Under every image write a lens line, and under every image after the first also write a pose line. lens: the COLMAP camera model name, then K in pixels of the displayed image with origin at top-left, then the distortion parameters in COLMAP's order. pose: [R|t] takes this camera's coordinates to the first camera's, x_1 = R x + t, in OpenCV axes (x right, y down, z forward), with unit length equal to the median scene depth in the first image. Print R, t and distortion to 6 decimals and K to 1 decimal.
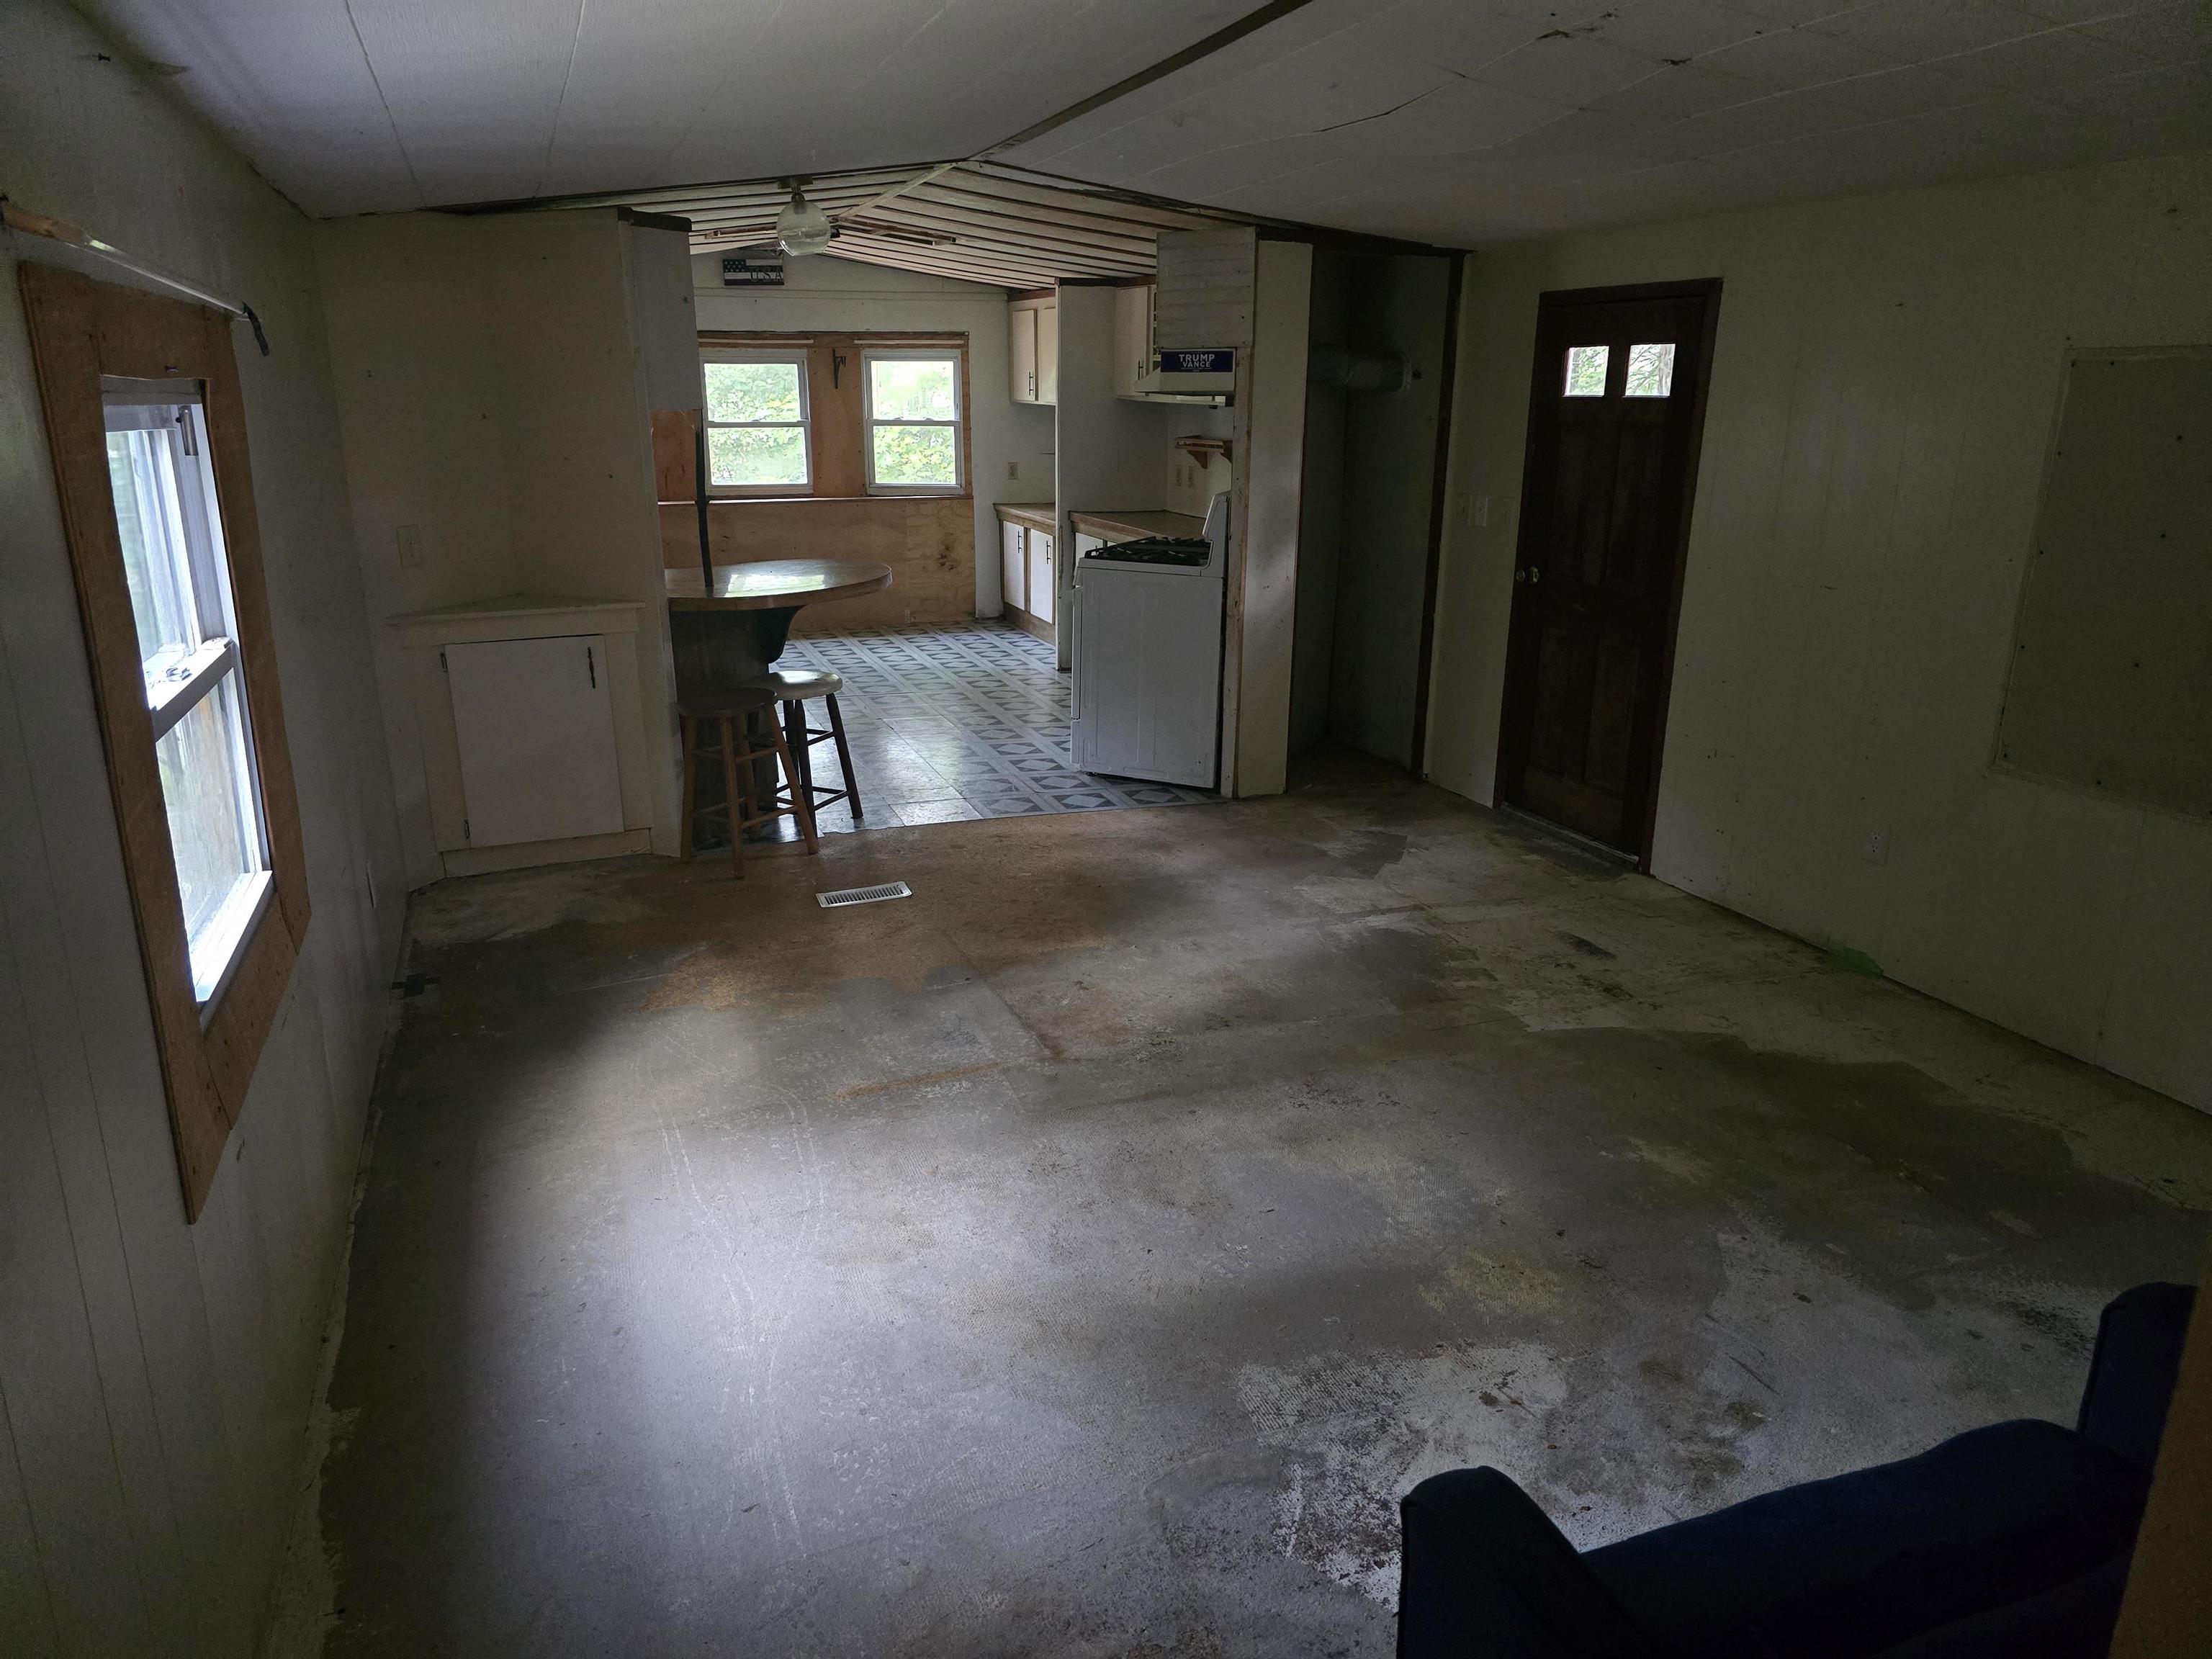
lens RADIAL K [[1484.6, 0, 1106.8], [0, 1484.6, 822.9], [0, 0, 1]] dist [0.090485, -0.094033]
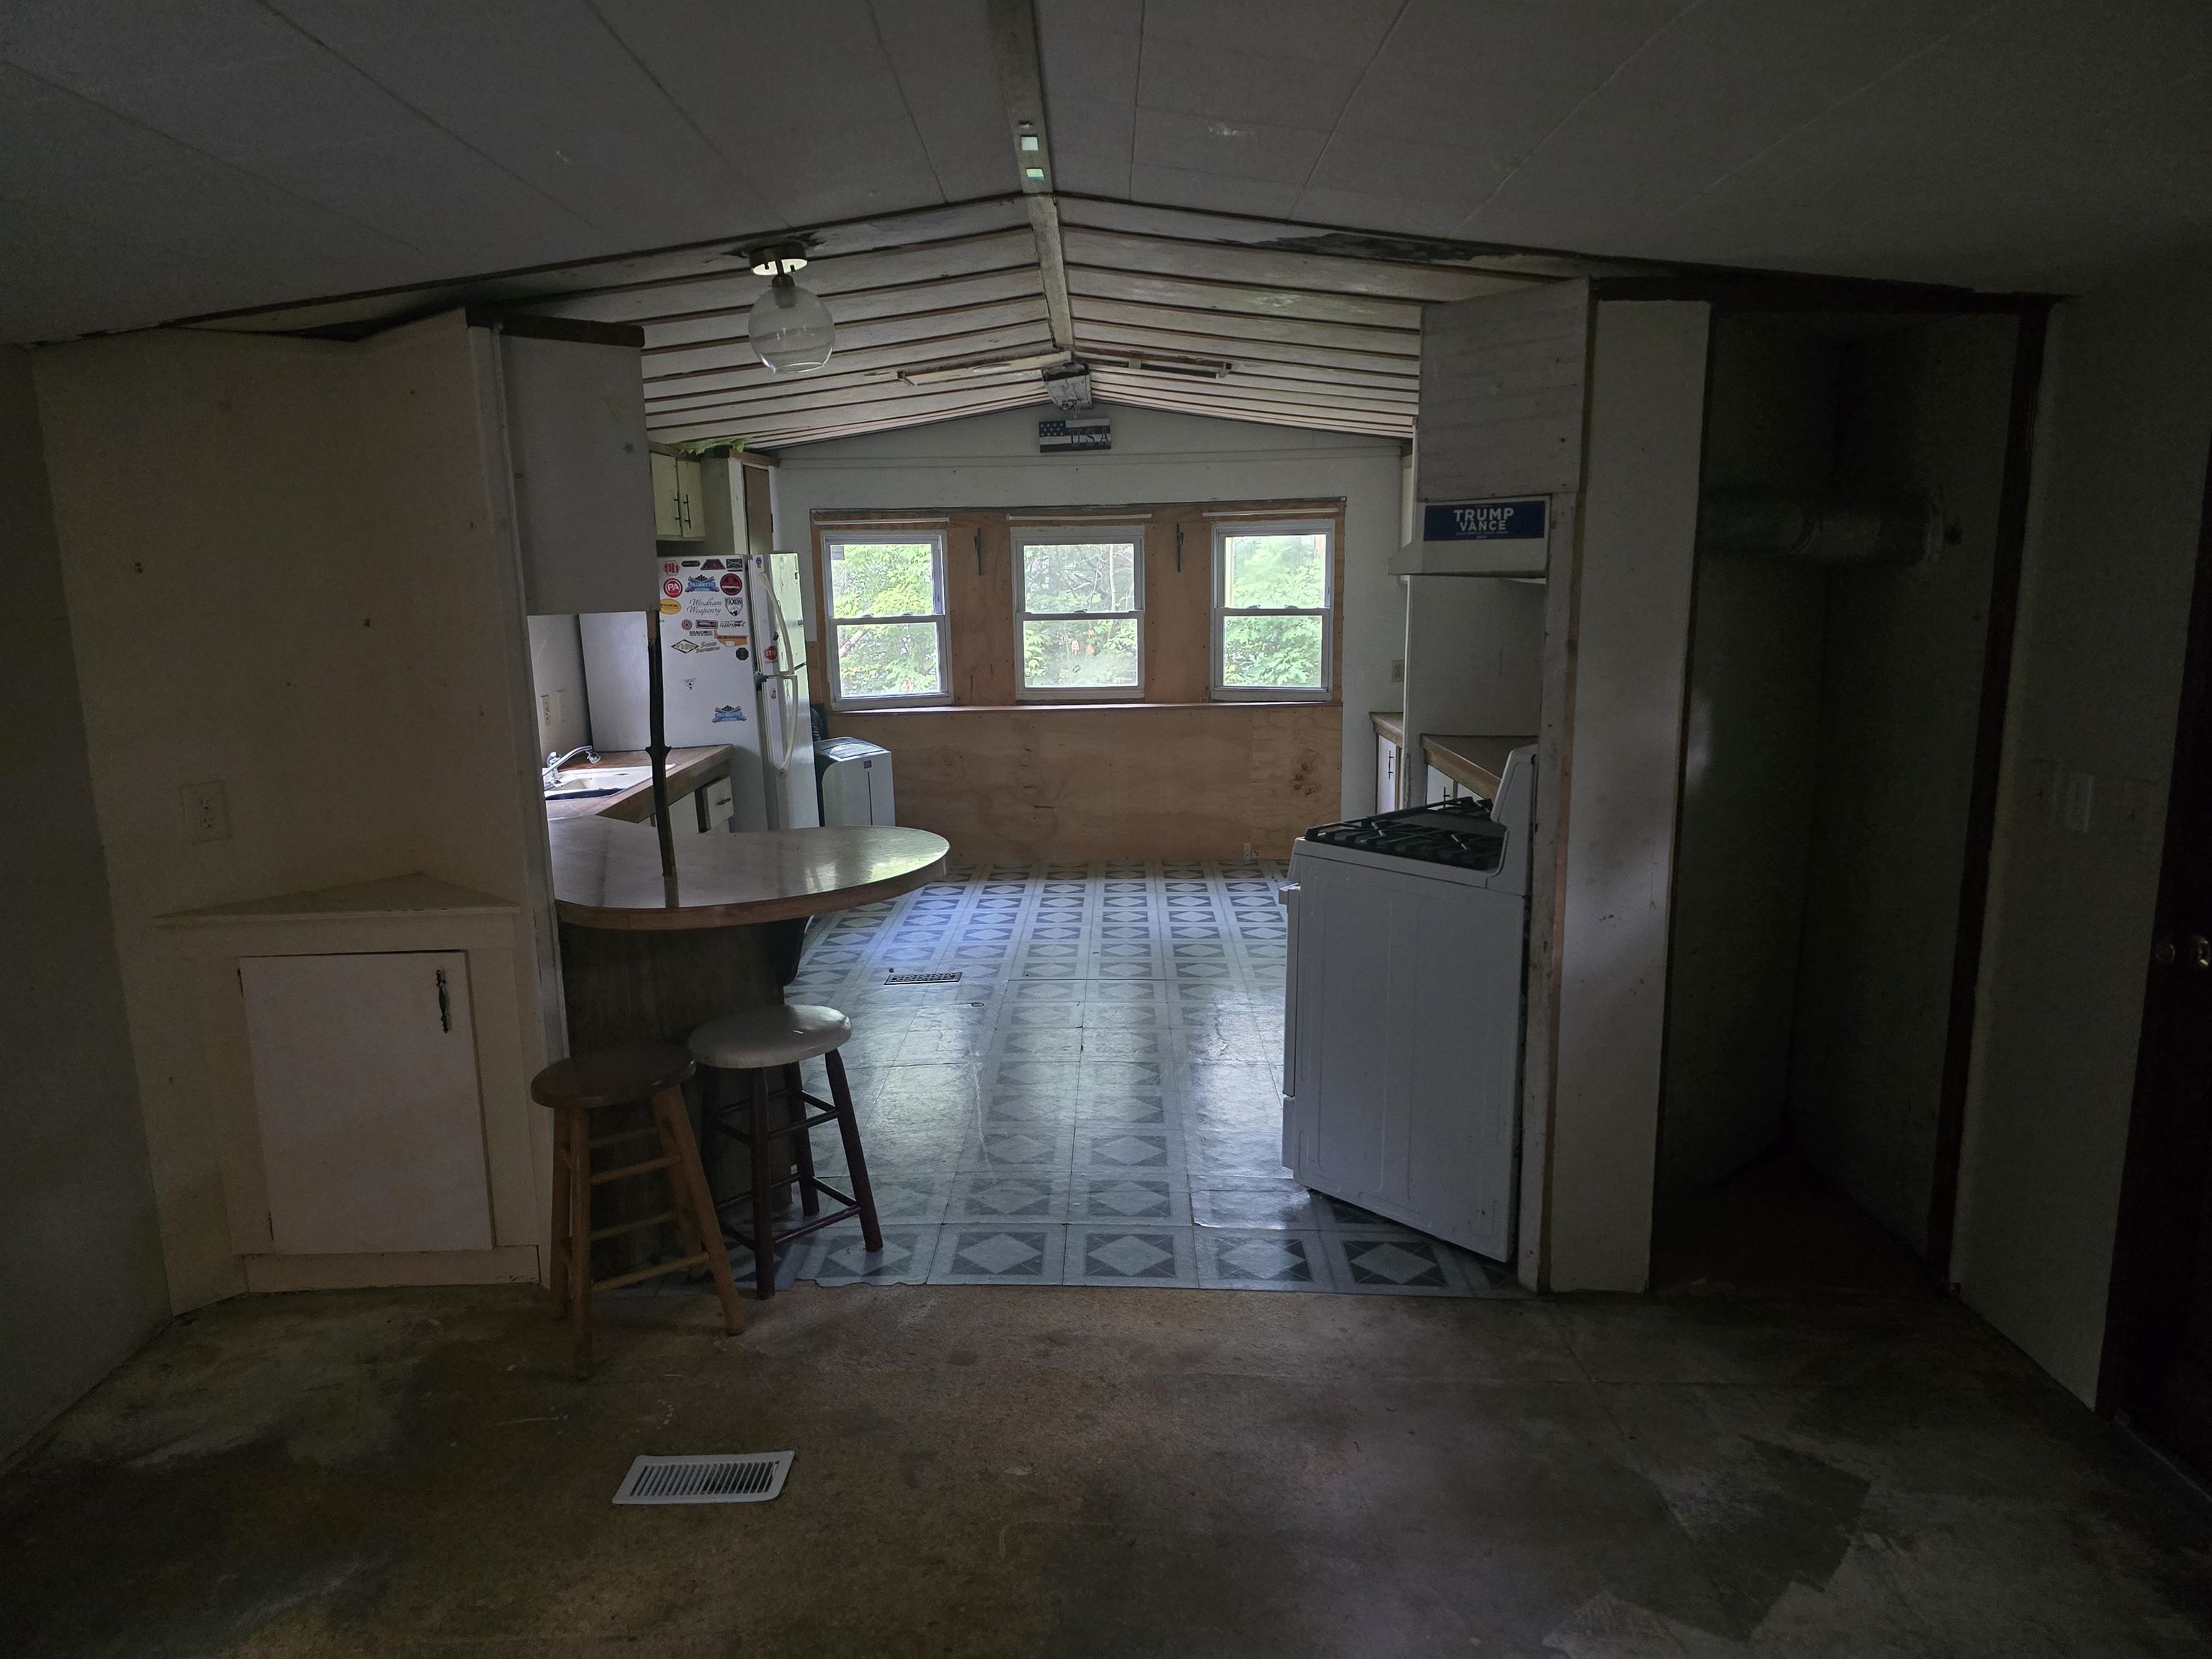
lens RADIAL K [[1484.6, 0, 1106.8], [0, 1484.6, 822.9], [0, 0, 1]] dist [0.090485, -0.094033]
pose [[0.930172, 0.051170, -0.363542, 0.129480], [-0.091293, 0.991373, -0.094047, -0.120733], [0.355593, 0.120668, 0.926819, 0.410255]]
